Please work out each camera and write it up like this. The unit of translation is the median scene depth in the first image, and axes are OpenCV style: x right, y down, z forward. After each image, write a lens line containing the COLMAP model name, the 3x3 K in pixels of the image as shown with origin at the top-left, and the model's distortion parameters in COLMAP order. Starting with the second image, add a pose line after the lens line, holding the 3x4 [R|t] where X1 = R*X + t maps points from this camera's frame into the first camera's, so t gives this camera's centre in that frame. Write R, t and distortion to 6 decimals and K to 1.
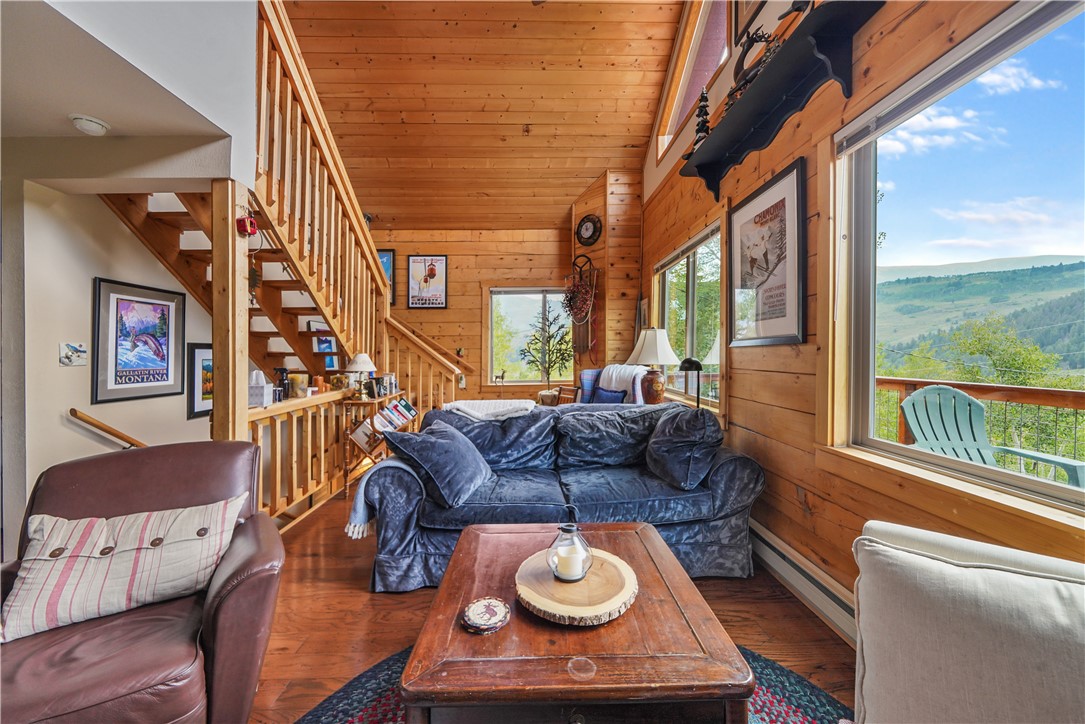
lens RADIAL K [[386.8, 0, 542.5], [0, 386.8, 362.0], [0, 0, 1]] dist [-0.001401, -0.000238]
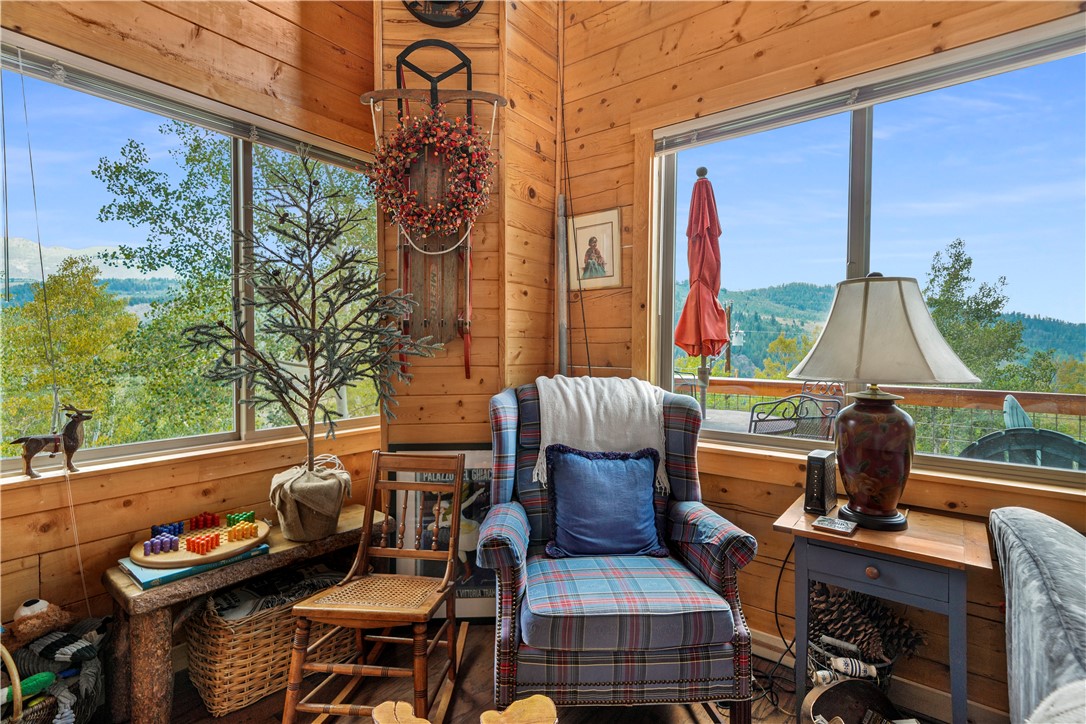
lens RADIAL K [[521.1, 0, 543.0], [0, 521.1, 362.0], [0, 0, 1]] dist [0.007348, 0.000345]
pose [[0.629253, -0.013715, 0.777079, -0.394618], [0.005447, 0.999898, 0.013237, -0.025287], [-0.777181, -0.004097, 0.629264, 1.369021]]
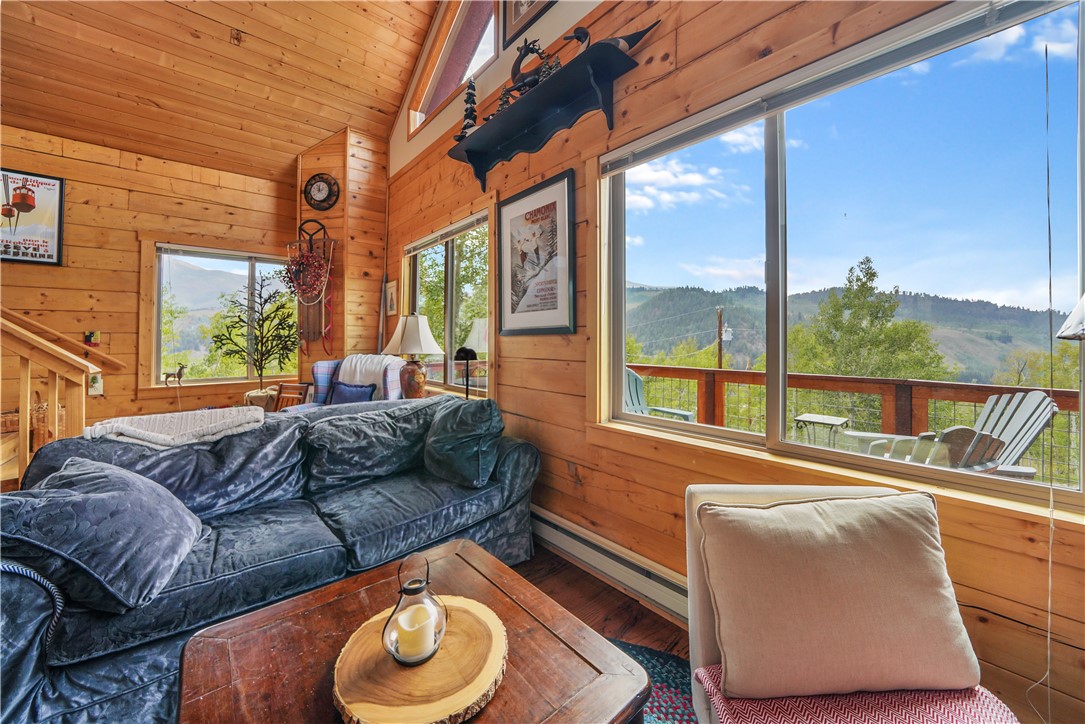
lens RADIAL K [[395.1, 0, 537.9], [0, 395.1, 344.7], [0, 0, 1]] dist [-0.024832, 0.003002]
pose [[0.775082, 0.001404, 0.631859, -0.104490], [0.007999, 0.999896, -0.012034, -0.002714], [-0.631810, 0.014382, 0.774990, 0.144199]]
